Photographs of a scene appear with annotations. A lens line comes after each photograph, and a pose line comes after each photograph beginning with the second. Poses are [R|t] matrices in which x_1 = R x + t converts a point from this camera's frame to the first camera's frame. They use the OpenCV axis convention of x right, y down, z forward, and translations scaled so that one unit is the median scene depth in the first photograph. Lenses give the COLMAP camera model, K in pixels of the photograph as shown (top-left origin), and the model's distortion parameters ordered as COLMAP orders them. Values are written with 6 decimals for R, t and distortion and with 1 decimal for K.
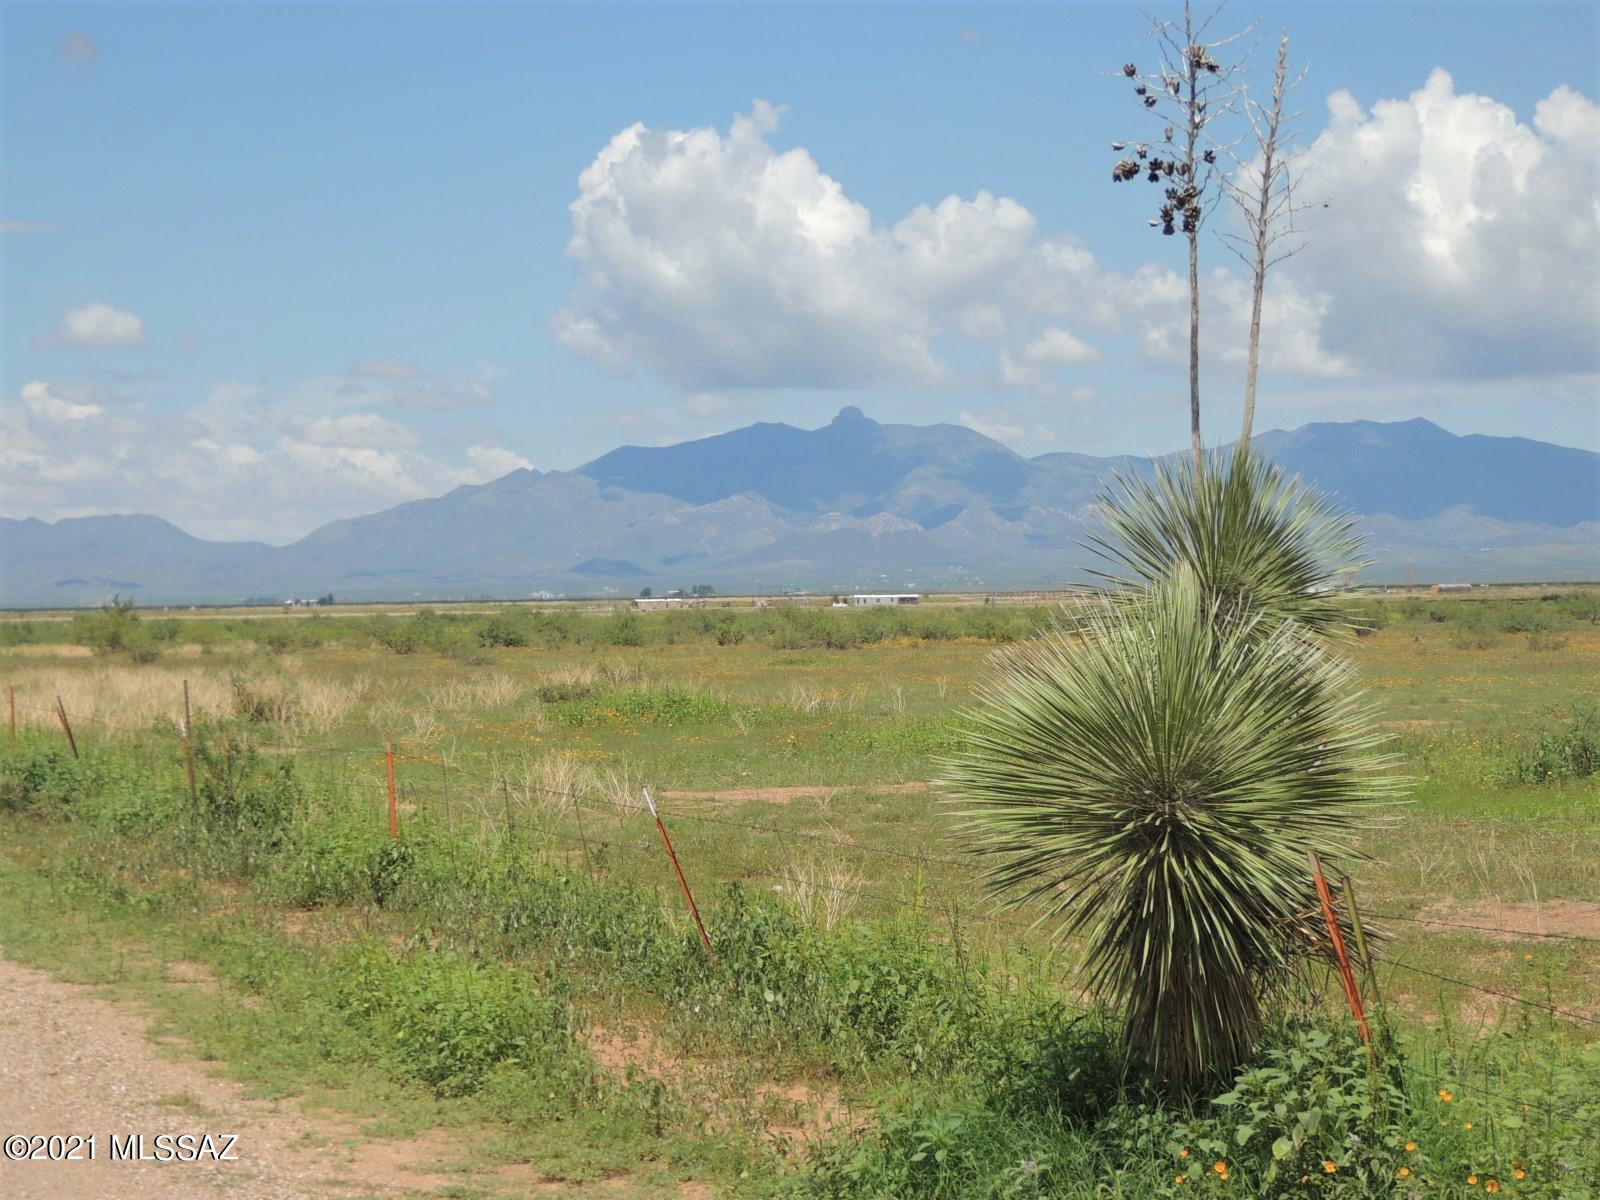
lens RADIAL K [[4721.6, 0, 816.4], [0, 4721.6, 610.0], [0, 0, 1]] dist [0.093814, 0.000000]
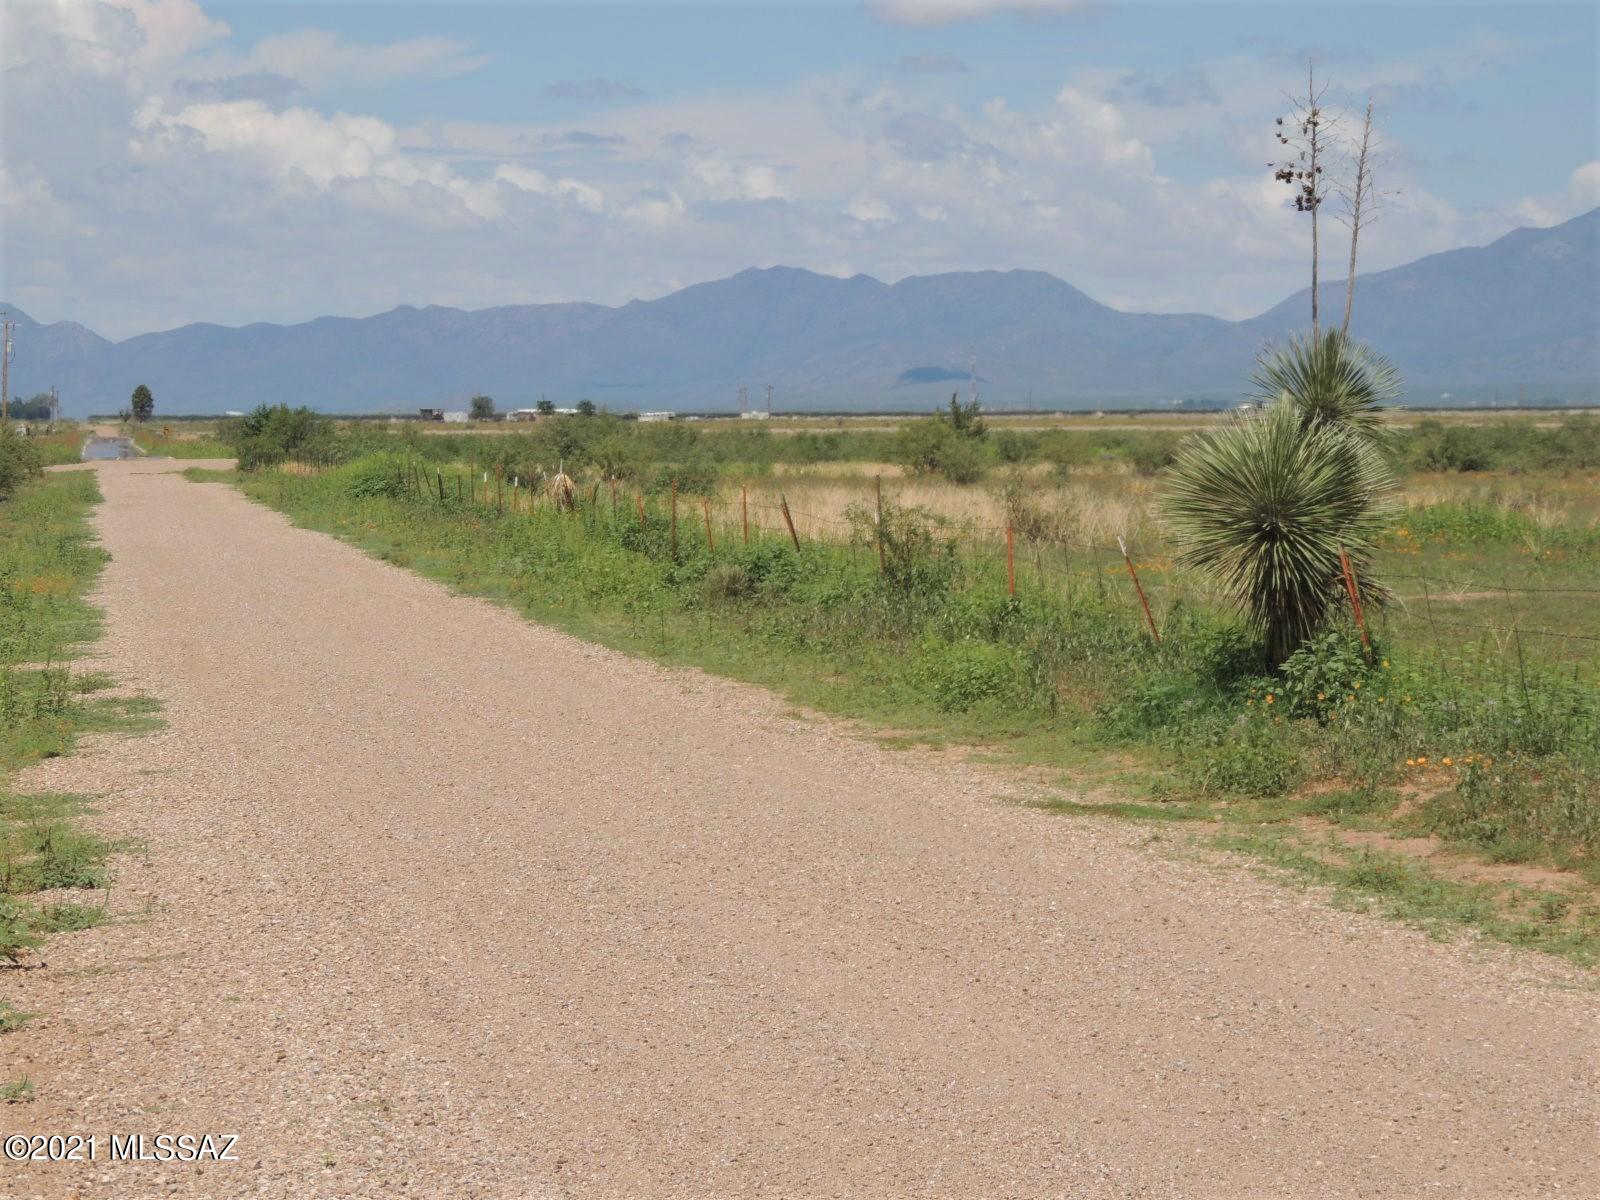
lens RADIAL K [[7072.3, 0, 799.6], [0, 7072.3, 600.0], [0, 0, 1]] dist [-0.180559, 0.000000]
pose [[0.985251, 0.012704, -0.170644, 0.345877], [-0.008367, 0.999624, 0.026113, 0.001367], [0.170912, -0.024301, 0.984987, -1.699435]]
